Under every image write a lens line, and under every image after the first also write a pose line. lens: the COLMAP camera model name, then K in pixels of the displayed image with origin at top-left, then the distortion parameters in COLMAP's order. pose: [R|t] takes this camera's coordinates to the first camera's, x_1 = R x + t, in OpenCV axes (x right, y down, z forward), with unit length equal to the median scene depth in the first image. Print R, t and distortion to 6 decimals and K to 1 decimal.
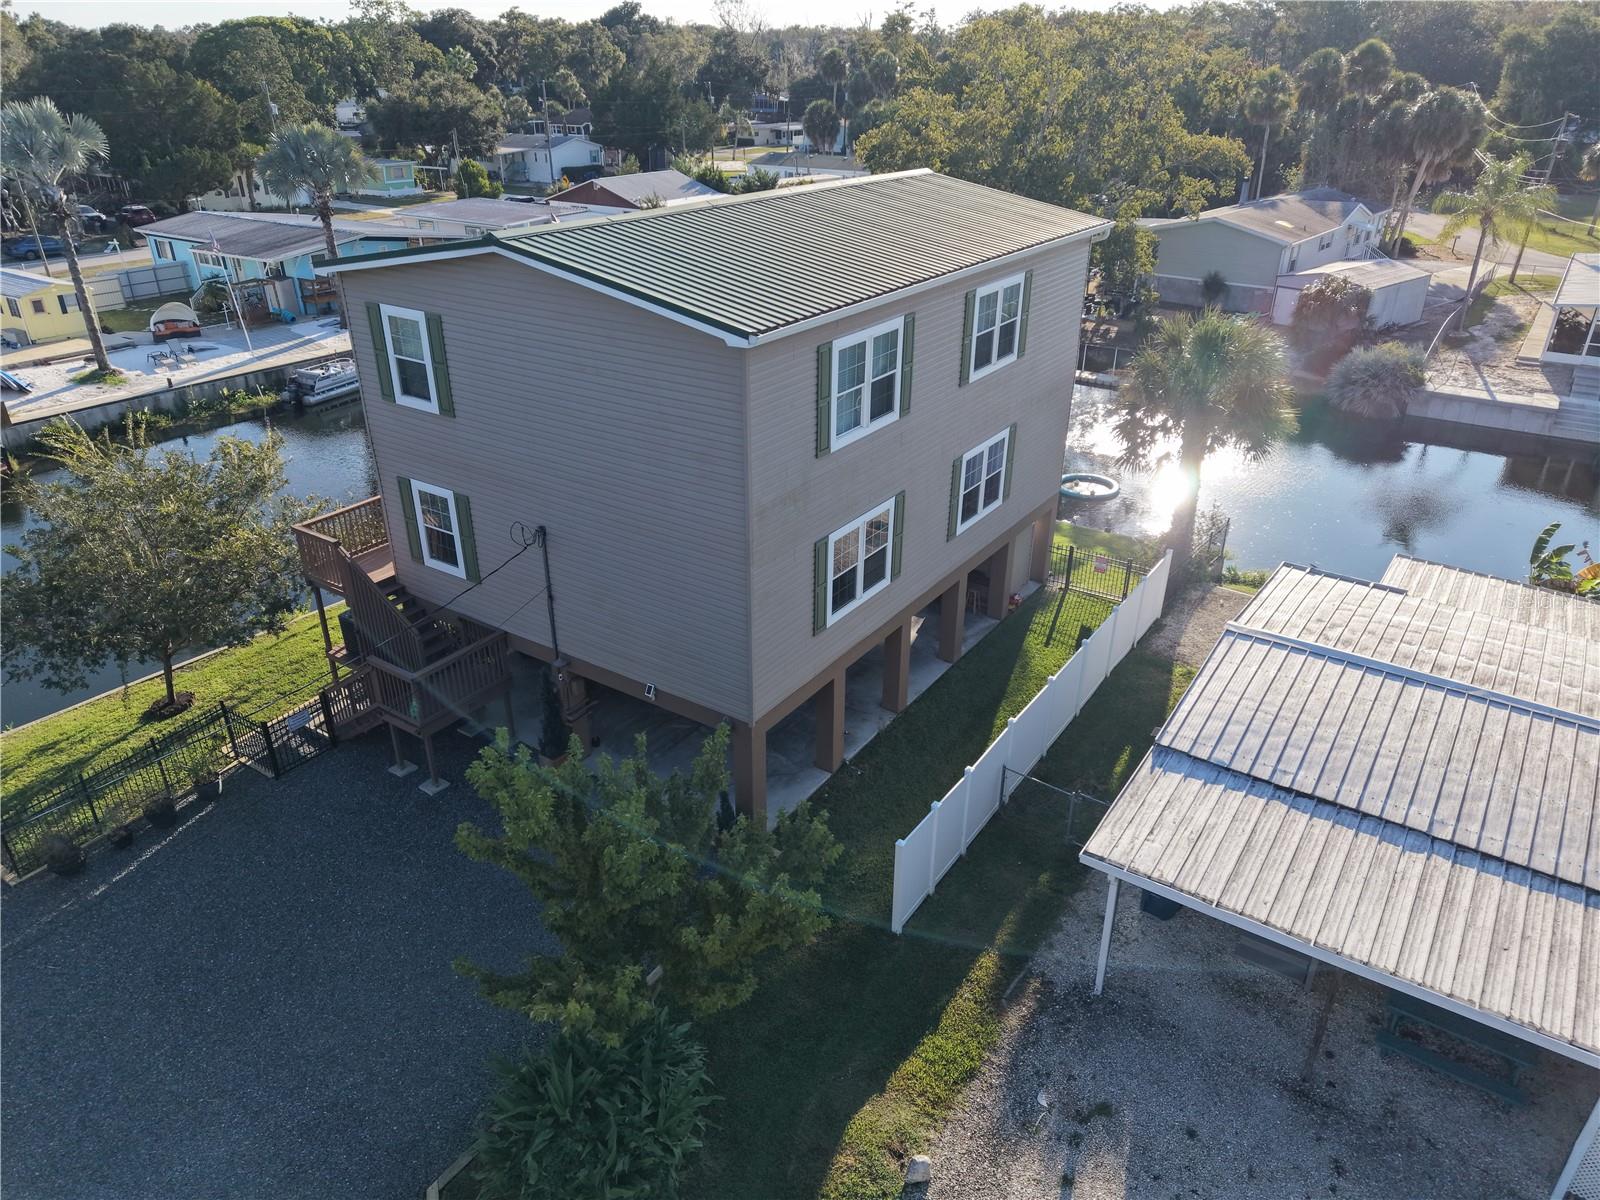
lens RADIAL K [[1070.5, 0, 800.0], [0, 1070.5, 600.0], [0, 0, 1]] dist [0.032455, -0.028503]
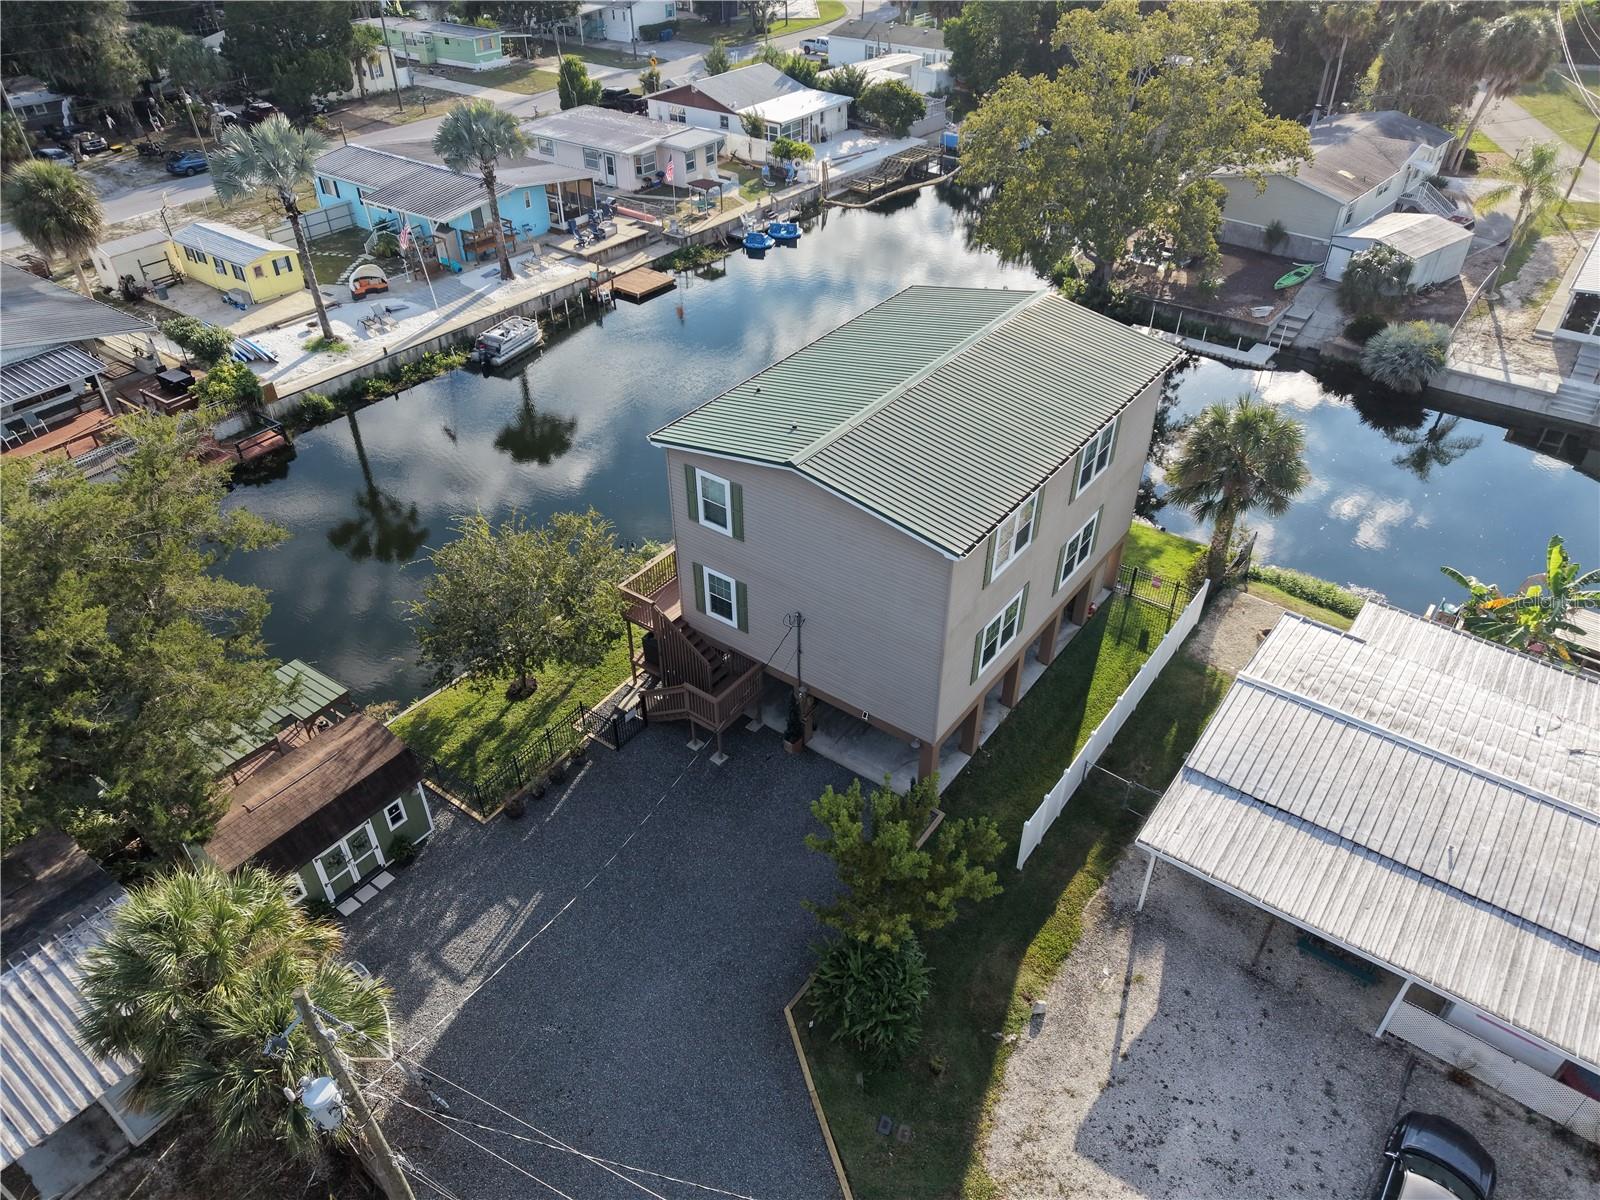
lens RADIAL K [[1070.5, 0, 800.0], [0, 1070.5, 600.0], [0, 0, 1]] dist [0.032455, -0.028503]
pose [[0.999320, 0.018047, -0.032166, -0.171713], [-0.012003, 0.983767, 0.179048, -0.332800], [0.034876, -0.178540, 0.983314, -0.487295]]
